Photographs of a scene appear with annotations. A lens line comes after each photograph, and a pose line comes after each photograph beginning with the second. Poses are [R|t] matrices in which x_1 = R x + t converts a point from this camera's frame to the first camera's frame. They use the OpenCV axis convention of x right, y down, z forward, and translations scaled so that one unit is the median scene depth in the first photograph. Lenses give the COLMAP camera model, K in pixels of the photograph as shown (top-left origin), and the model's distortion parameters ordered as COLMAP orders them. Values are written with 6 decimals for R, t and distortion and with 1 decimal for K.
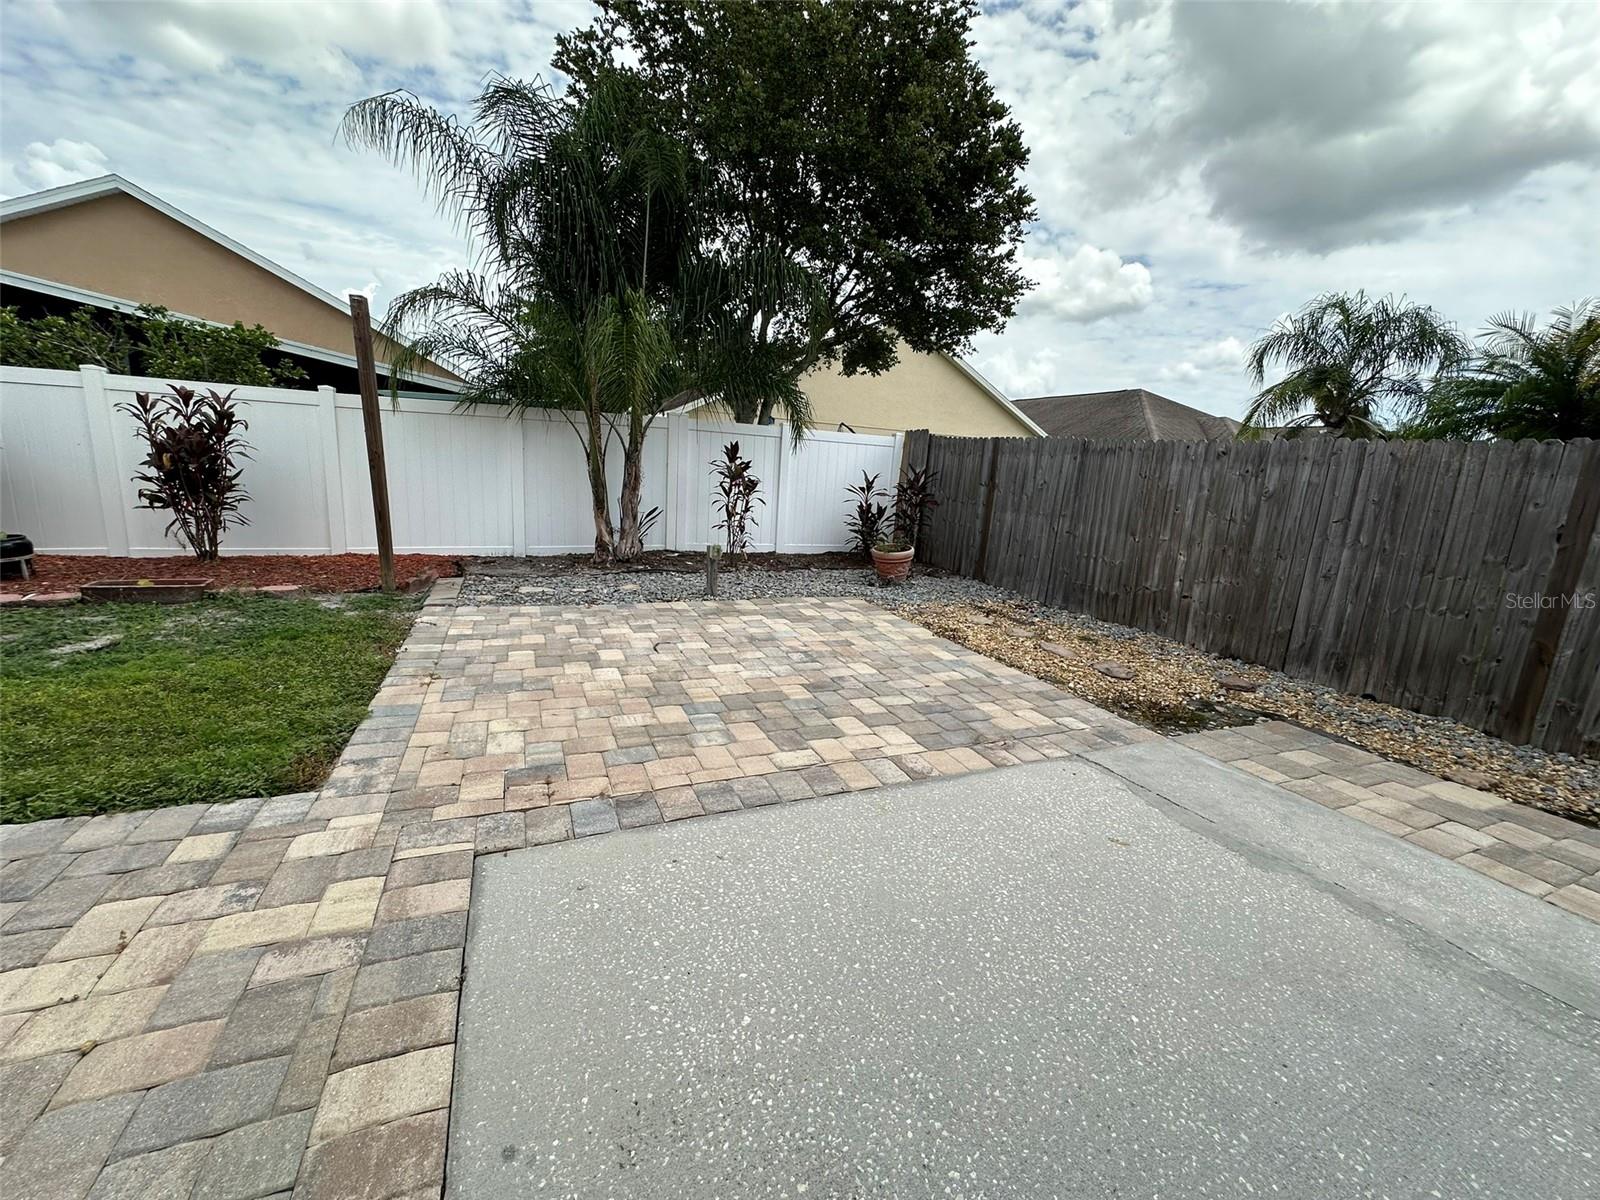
lens RADIAL K [[650.7, 0, 796.7], [0, 650.7, 594.3], [0, 0, 1]] dist [-0.000499, -0.000003]
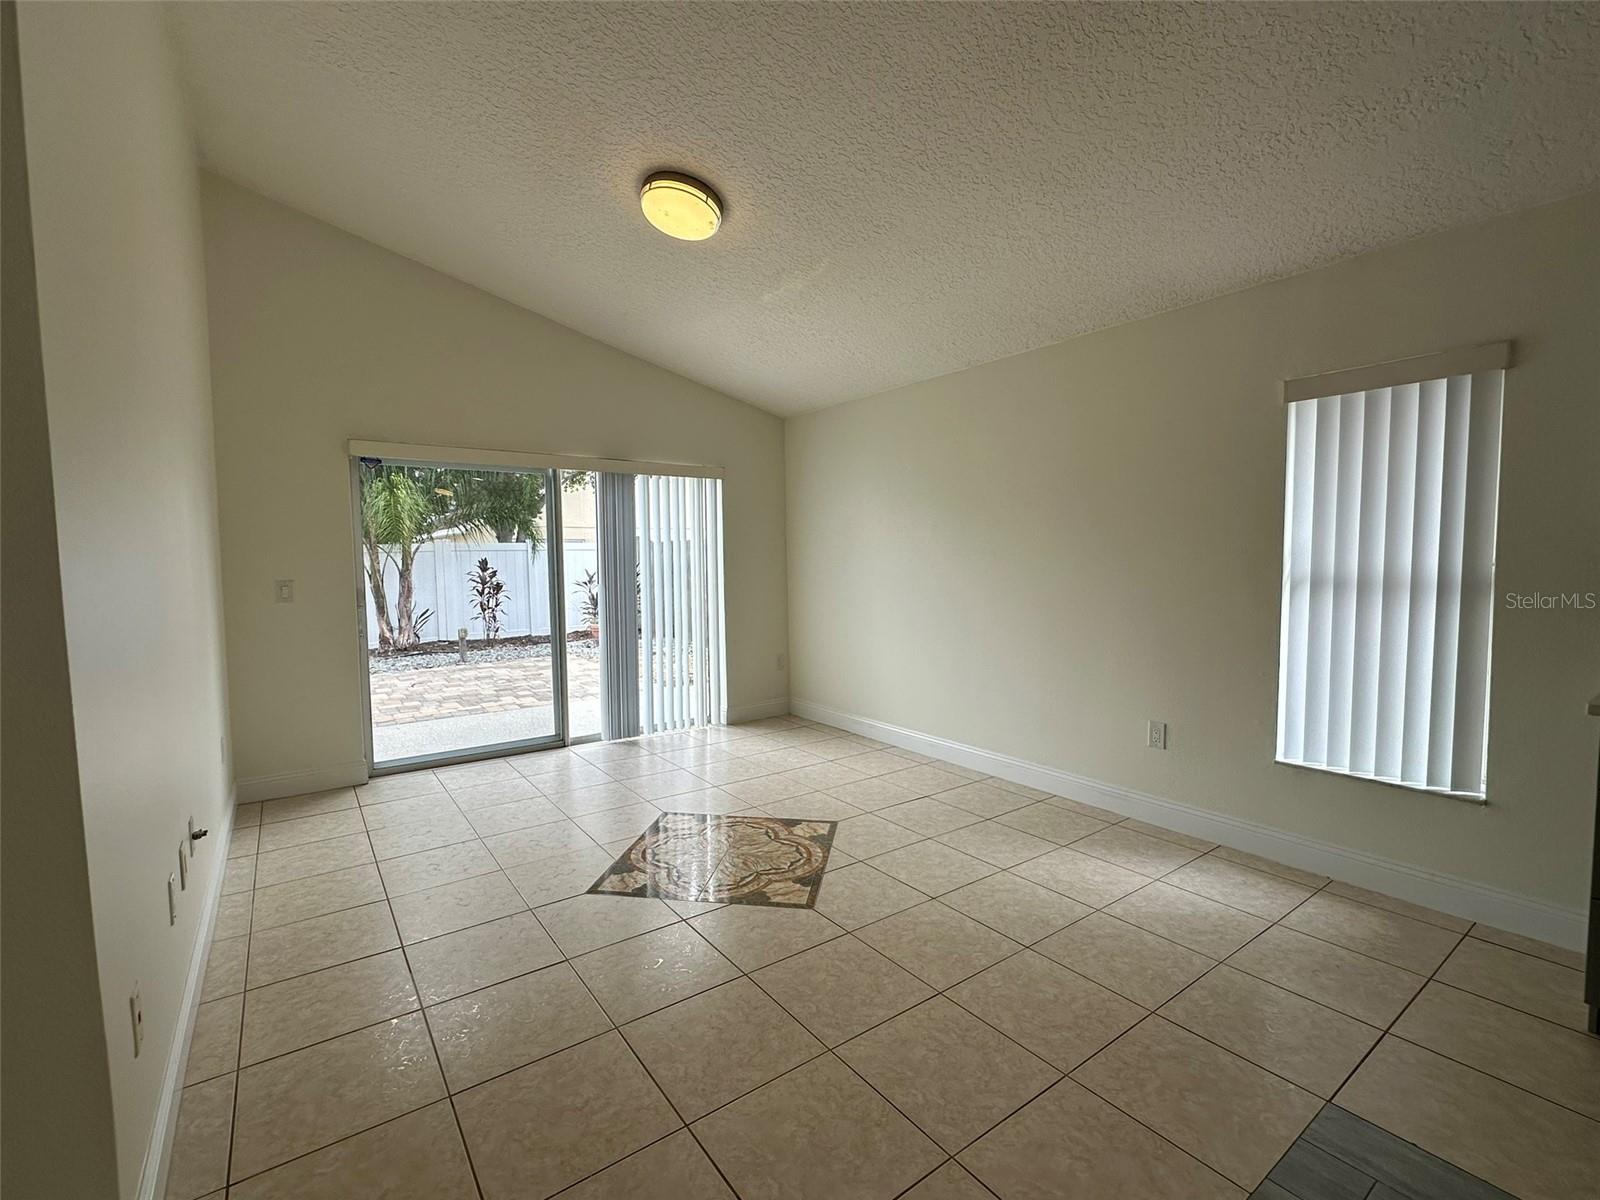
lens RADIAL K [[705.6, 0, 784.5], [0, 705.6, 601.5], [0, 0, 1]] dist [-0.001138, -0.000905]
pose [[0.975287, -0.093779, 0.200050, 0.226359], [0.118697, 0.986082, -0.116423, 0.114532], [-0.186348, 0.137291, 0.972844, -0.595378]]
